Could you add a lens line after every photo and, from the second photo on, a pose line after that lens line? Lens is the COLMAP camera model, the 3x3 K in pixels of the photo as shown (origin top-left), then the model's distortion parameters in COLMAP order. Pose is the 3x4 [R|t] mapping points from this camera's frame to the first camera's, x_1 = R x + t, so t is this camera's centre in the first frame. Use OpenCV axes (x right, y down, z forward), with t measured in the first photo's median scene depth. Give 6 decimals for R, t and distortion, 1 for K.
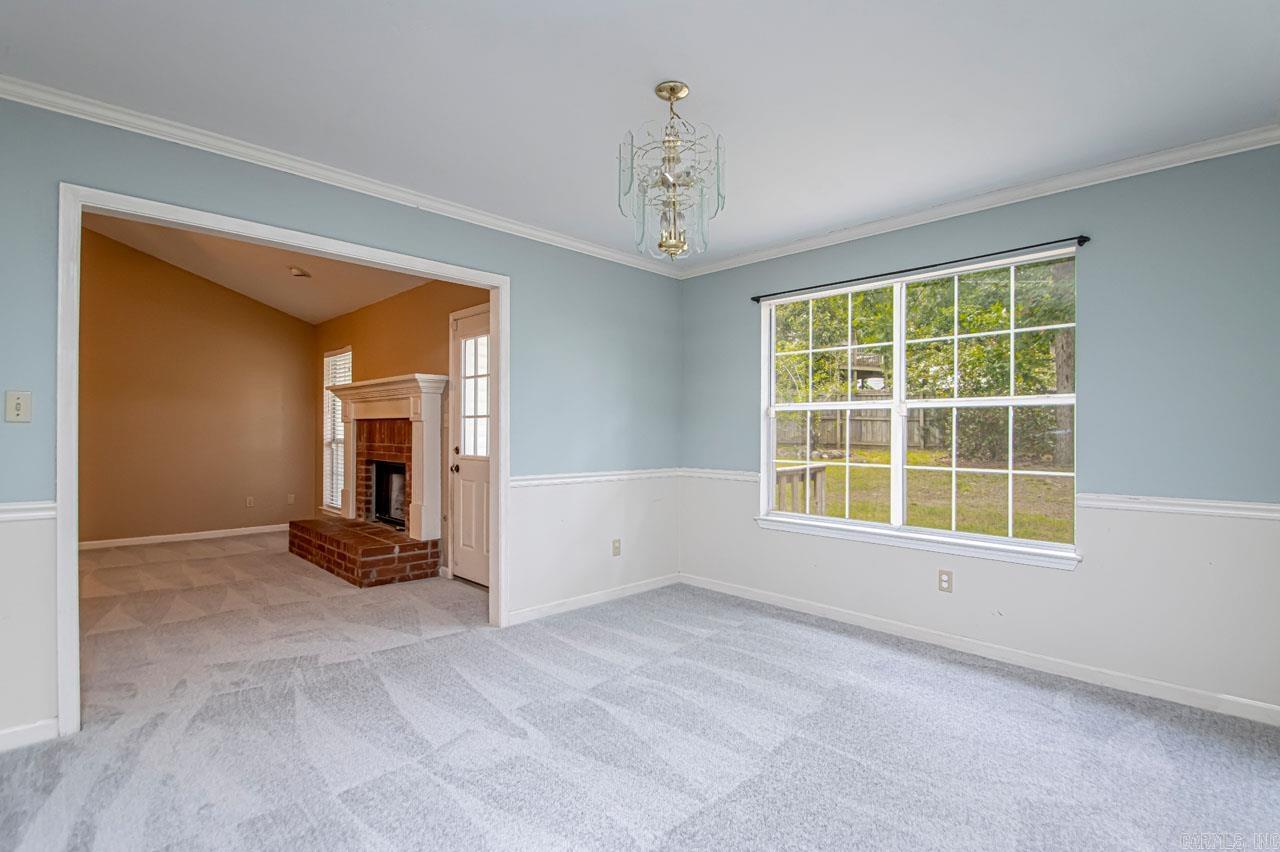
lens RADIAL K [[601.2, 0, 637.2], [0, 601.2, 437.7], [0, 0, 1]] dist [-0.001370, -0.000425]
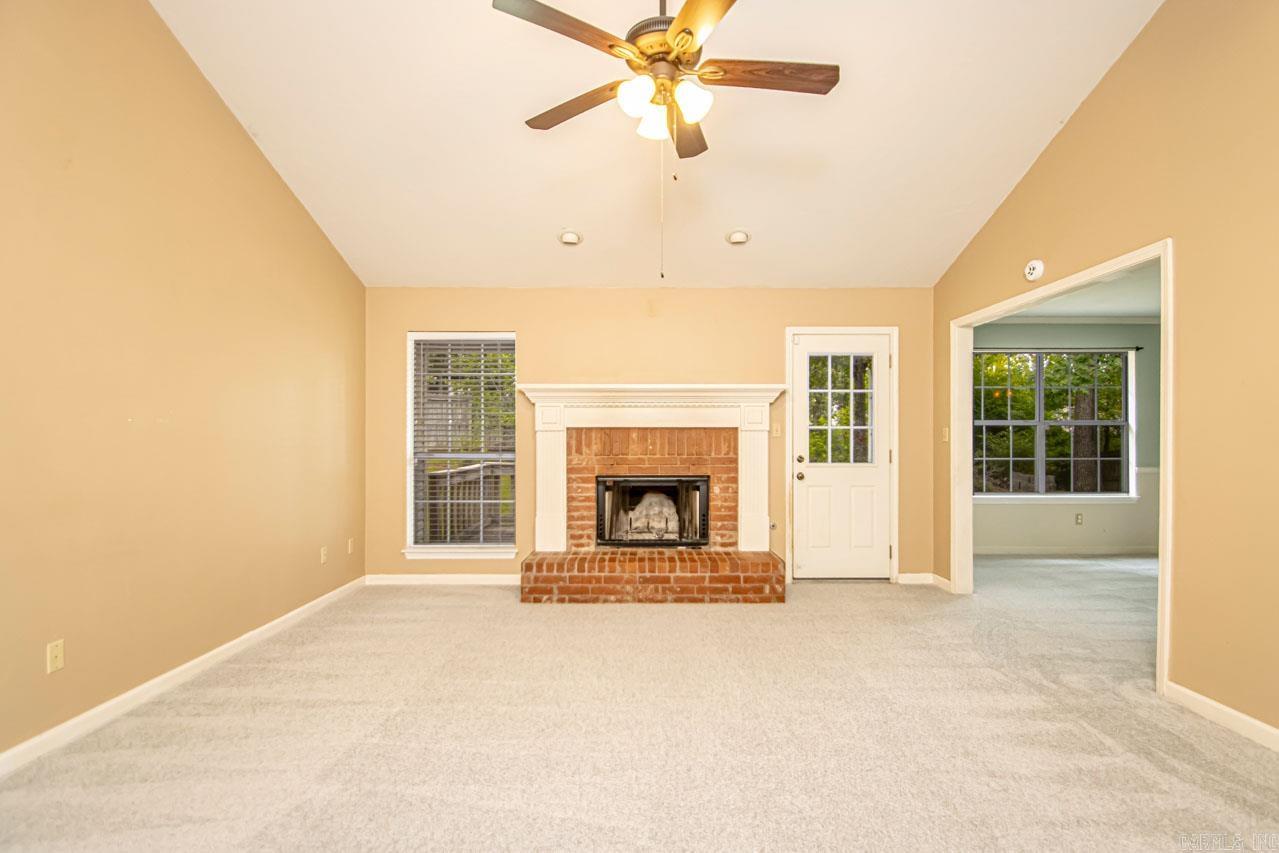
lens RADIAL K [[600.7, 0, 636.7], [0, 600.7, 438.2], [0, 0, 1]] dist [-0.001370, -0.000425]
pose [[0.706794, -0.004658, 0.707404, -1.634470], [0.012649, 0.999902, -0.006054, -0.016090], [-0.707307, 0.013227, 0.706783, 0.604836]]
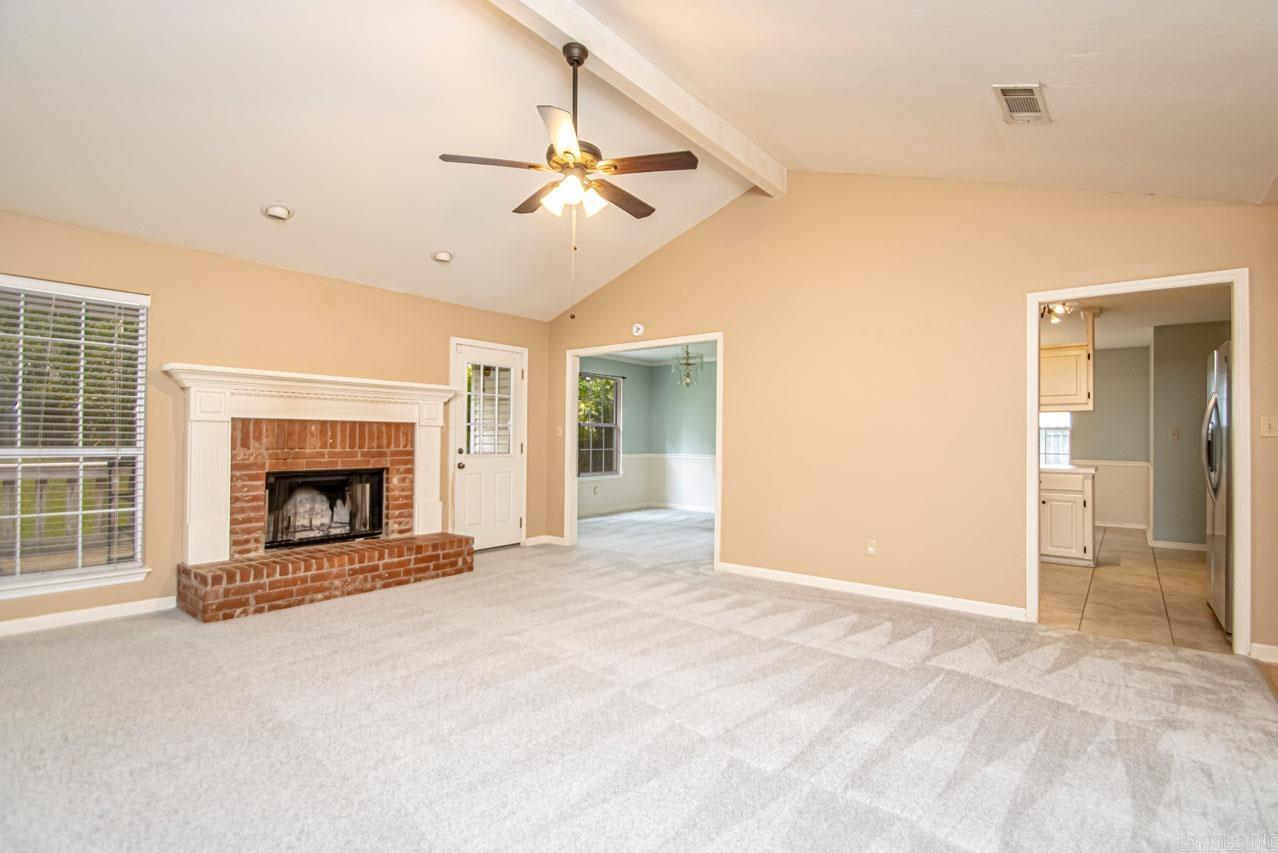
lens RADIAL K [[600.3, 0, 636.2], [0, 600.3, 438.2], [0, 0, 1]] dist [-0.001370, -0.000425]
pose [[-0.100717, -0.009149, 0.994873, -2.046015], [0.000585, 0.999957, 0.009255, -0.020962], [-0.994915, 0.001514, -0.100707, 1.008529]]
